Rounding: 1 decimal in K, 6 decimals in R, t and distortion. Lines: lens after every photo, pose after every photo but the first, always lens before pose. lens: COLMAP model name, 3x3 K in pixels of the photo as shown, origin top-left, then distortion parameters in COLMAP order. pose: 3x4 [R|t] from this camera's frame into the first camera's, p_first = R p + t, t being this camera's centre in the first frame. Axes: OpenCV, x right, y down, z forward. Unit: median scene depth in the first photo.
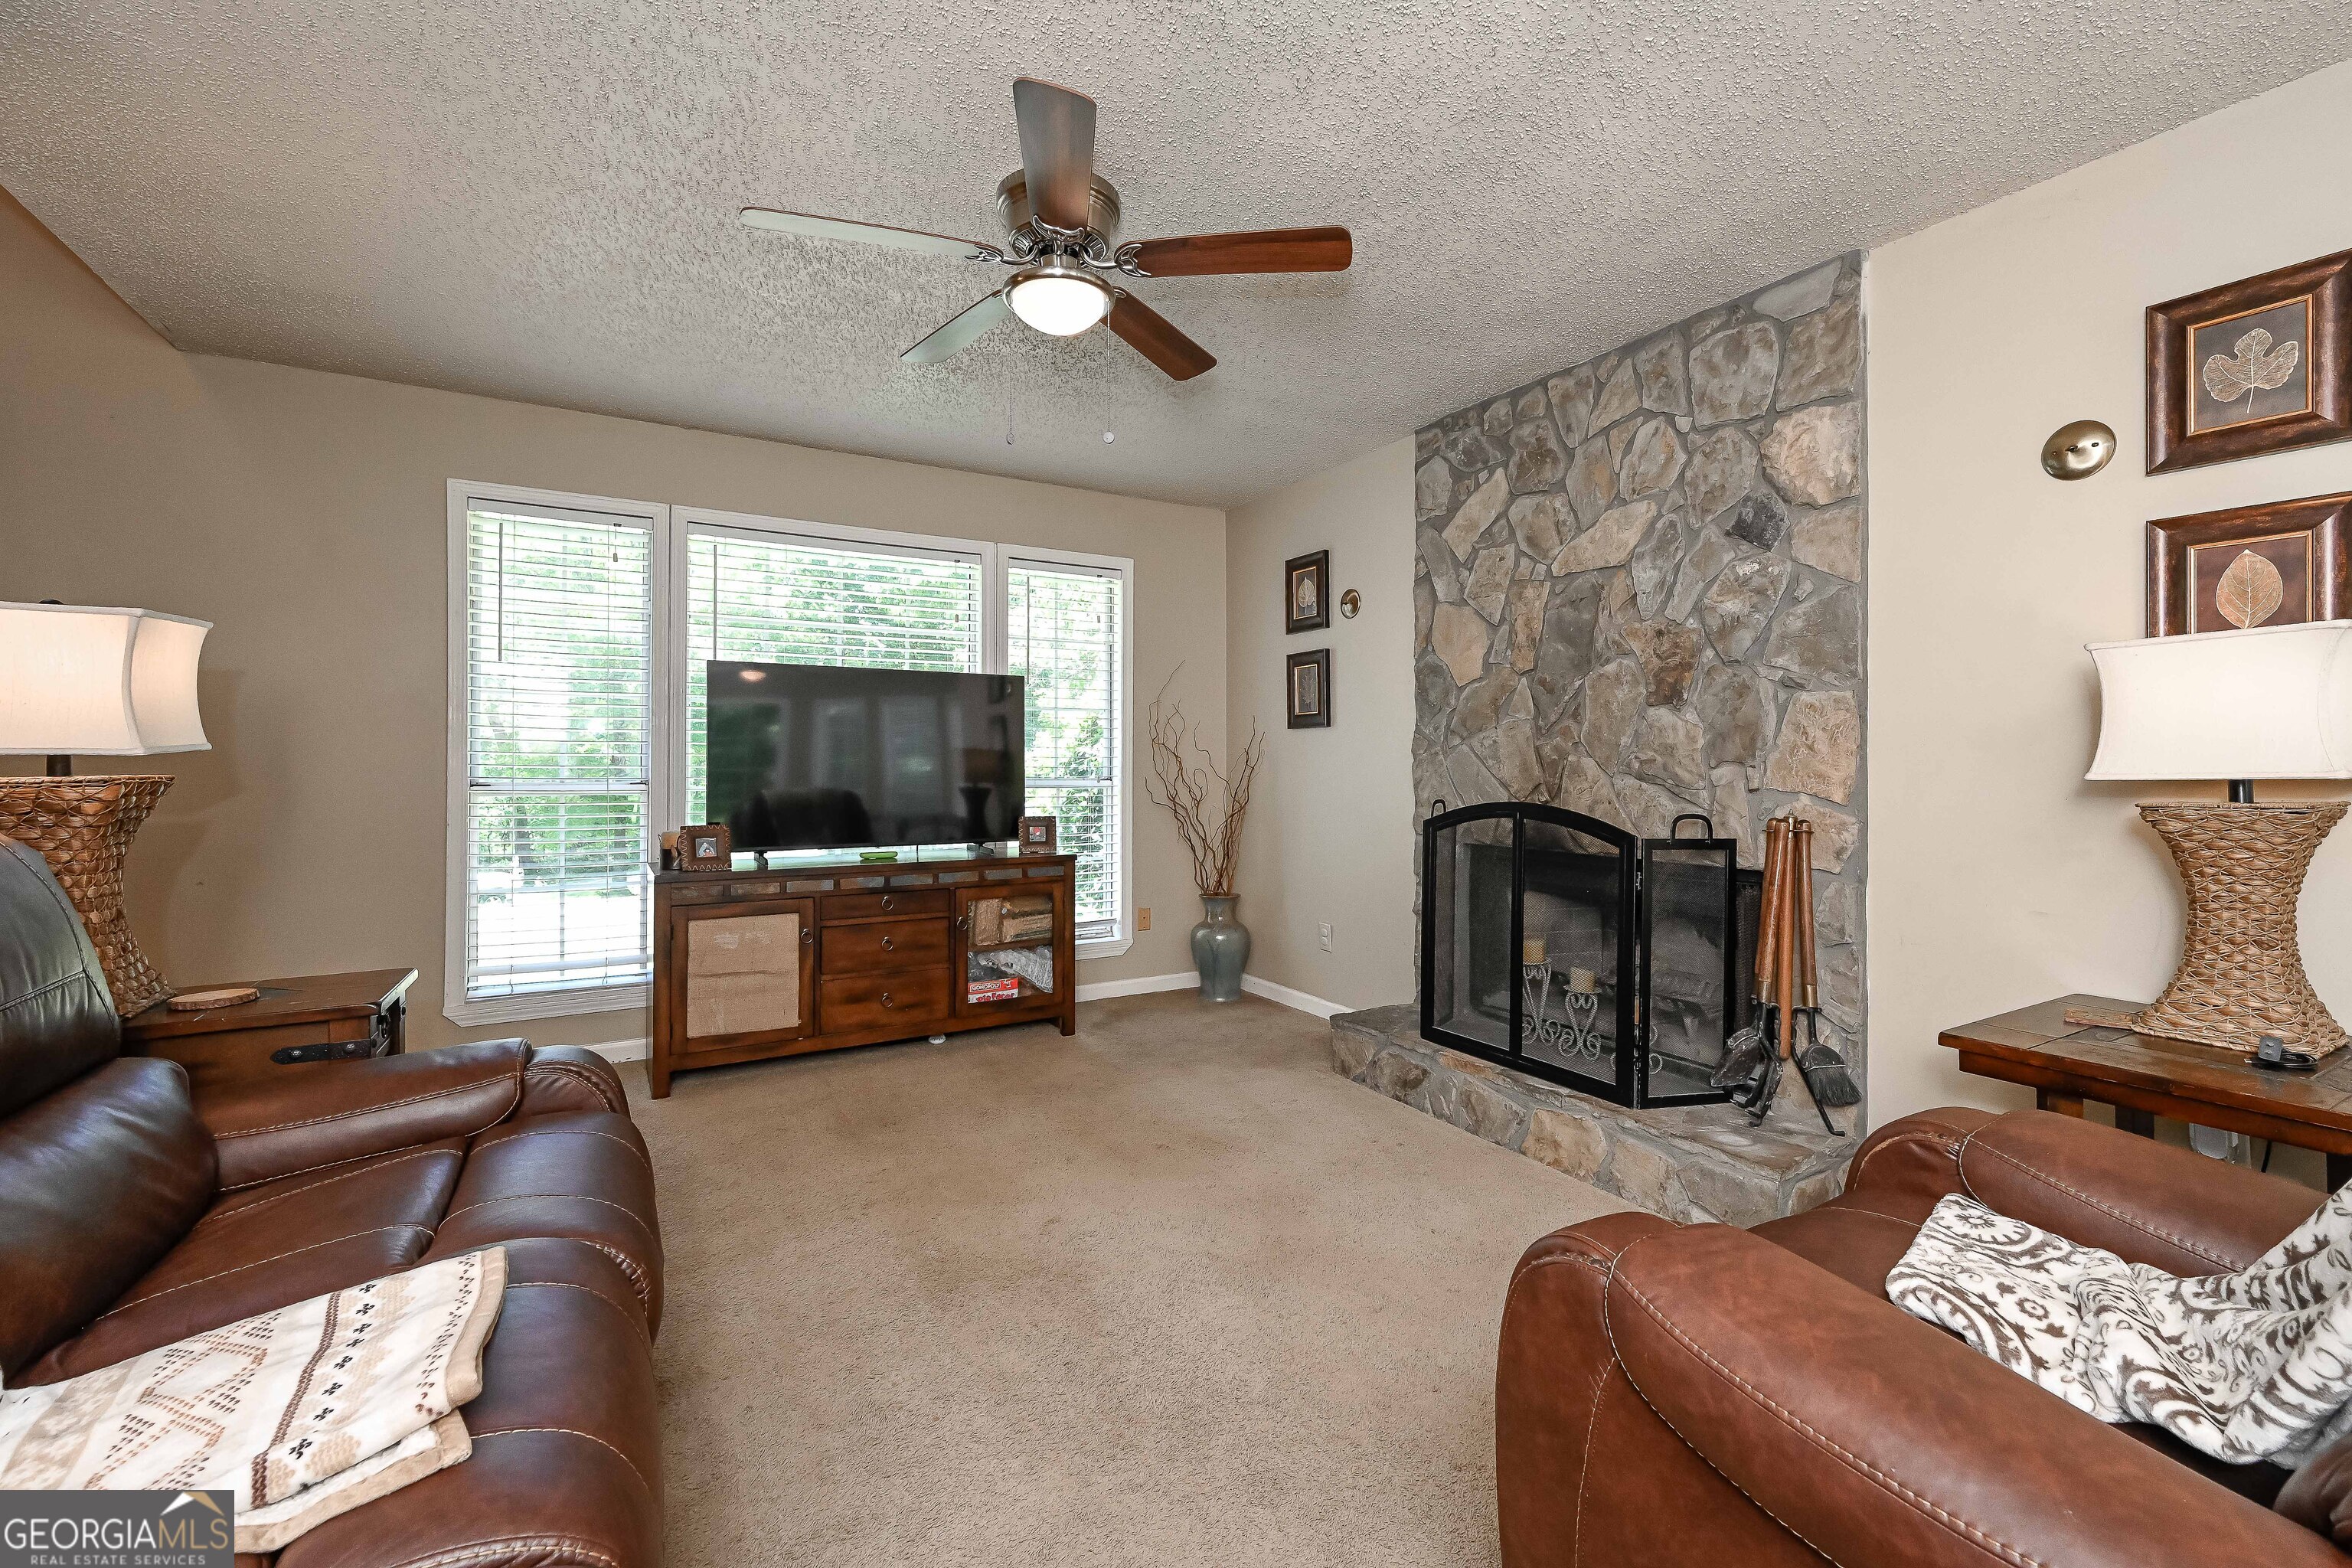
lens RADIAL K [[984.6, 0, 1189.6], [0, 984.6, 772.8], [0, 0, 1]] dist [0.000586, 0.000072]
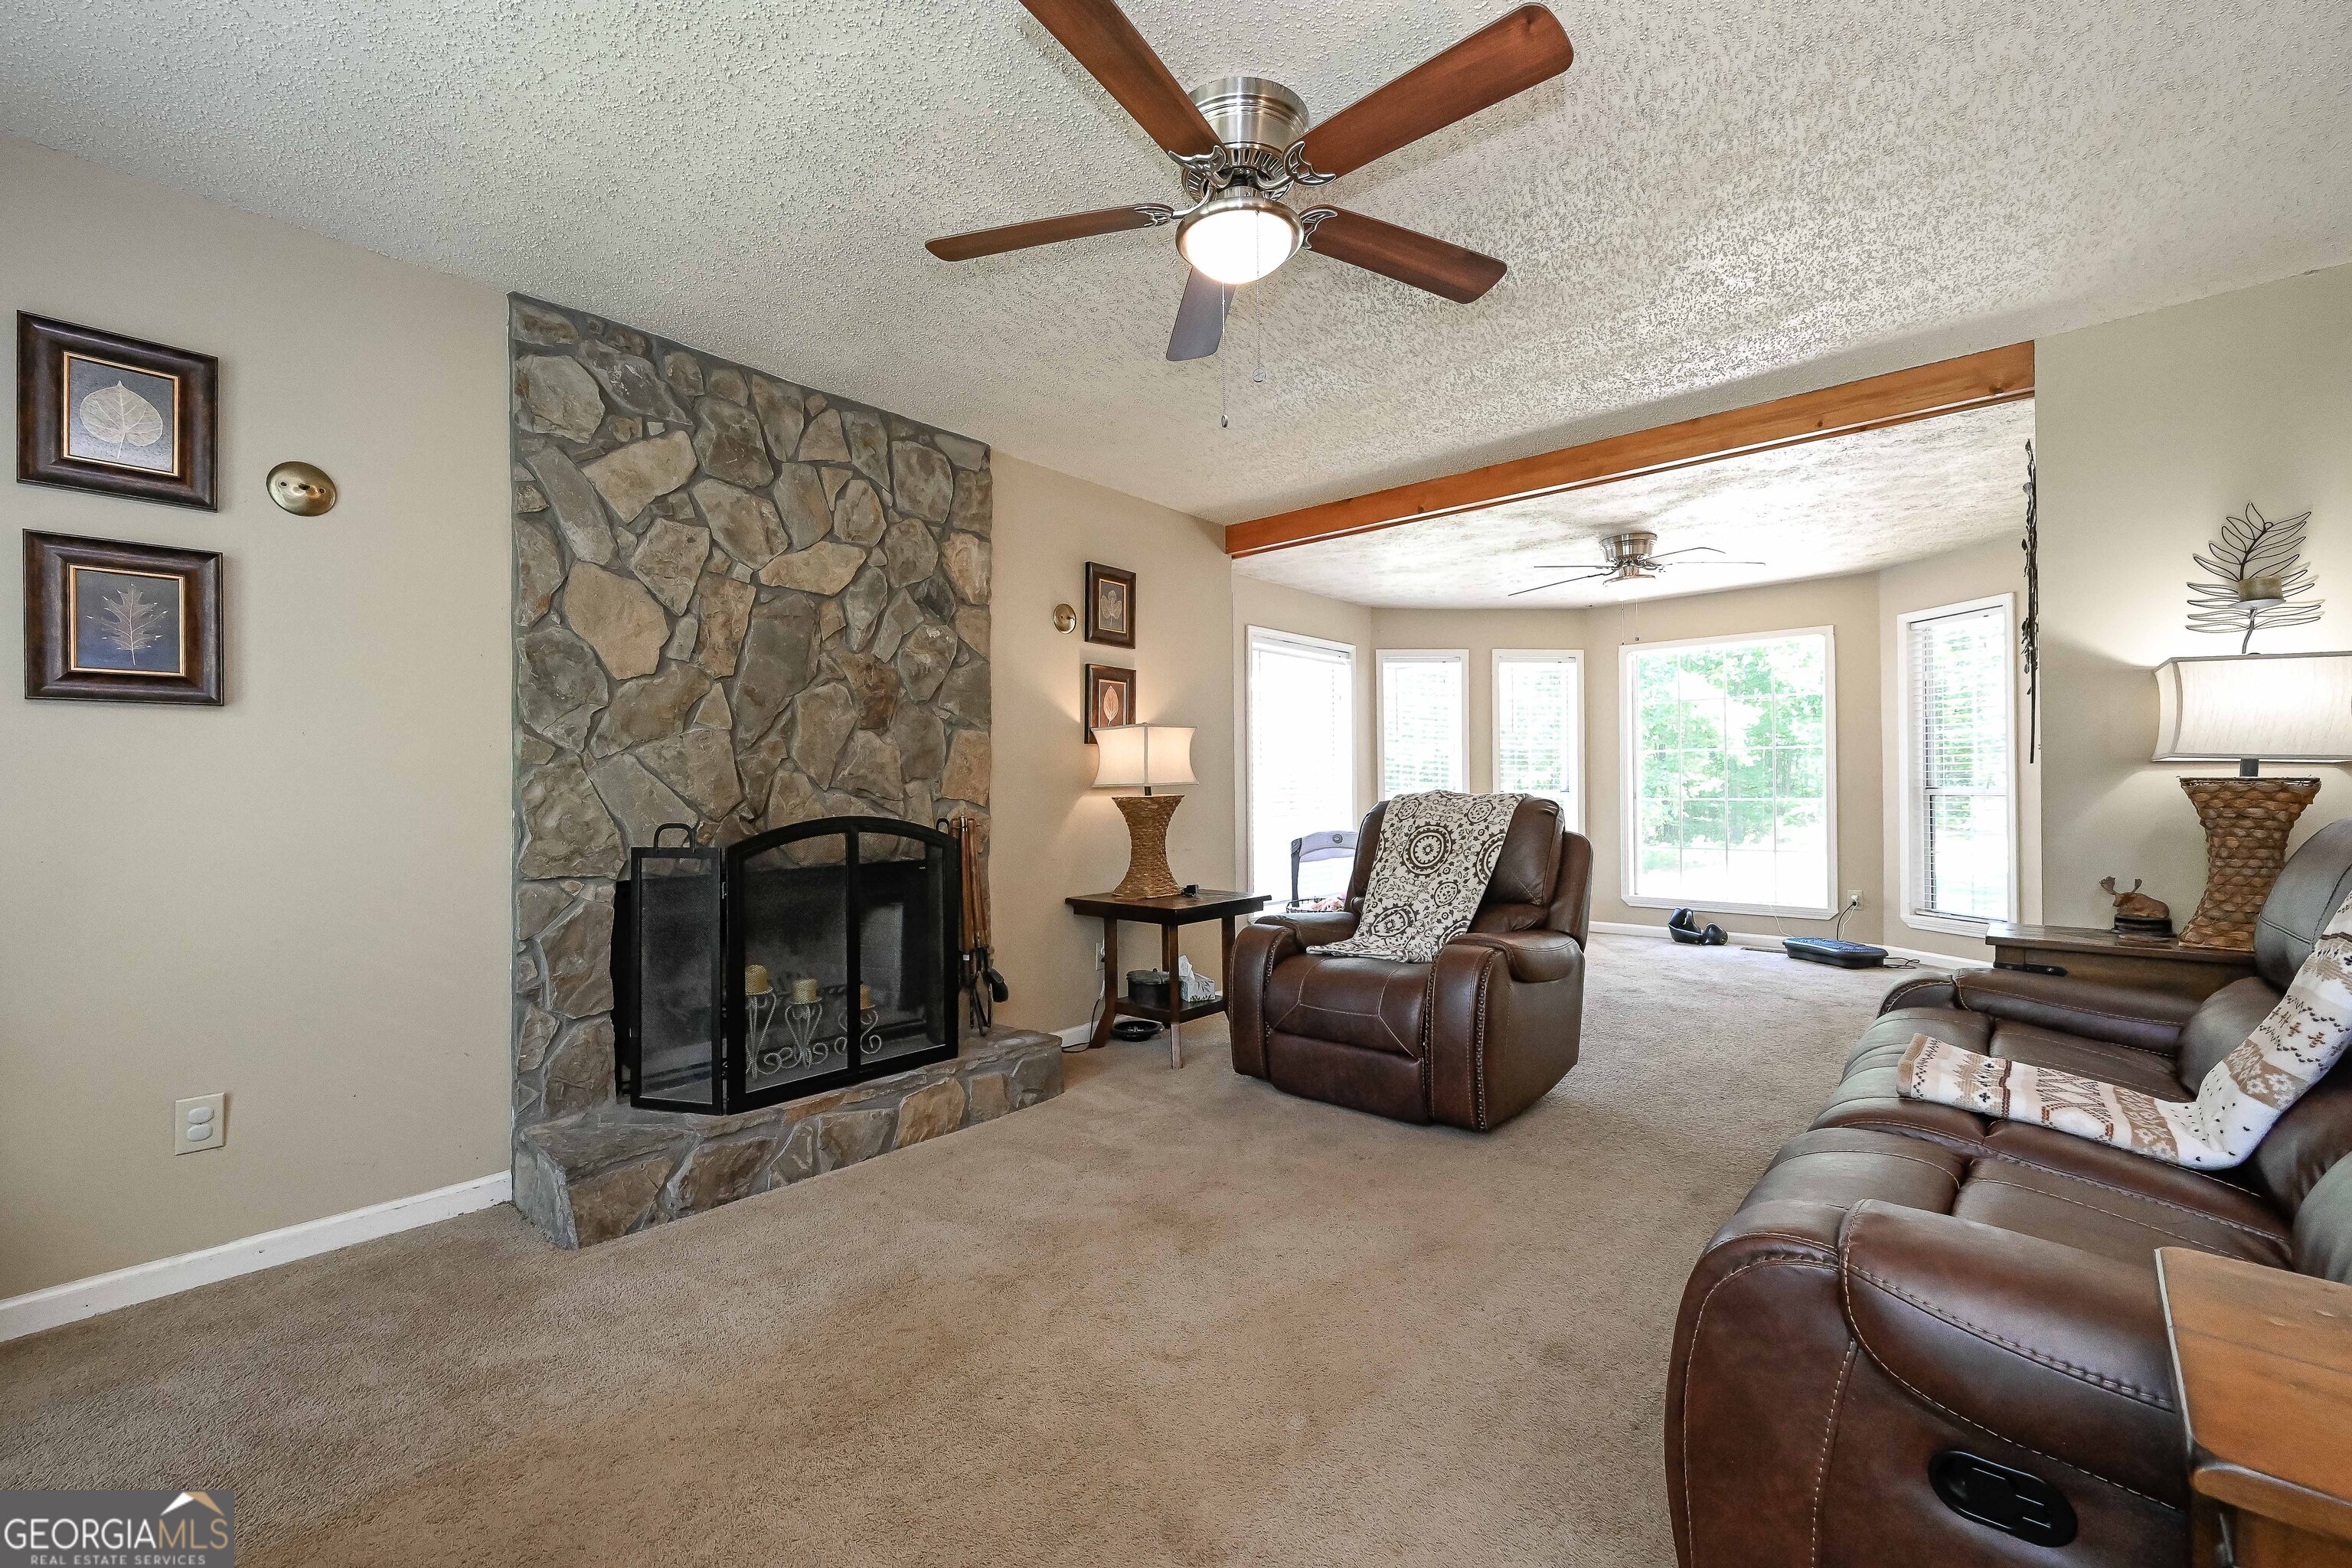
lens RADIAL K [[984.6, 0, 1189.6], [0, 984.6, 772.8], [0, 0, 1]] dist [0.000586, 0.000072]
pose [[-0.315225, 0.002961, 0.949012, -0.689181], [0.003323, 0.999992, -0.002017, -0.012480], [-0.949011, 0.002518, -0.315232, 0.931772]]
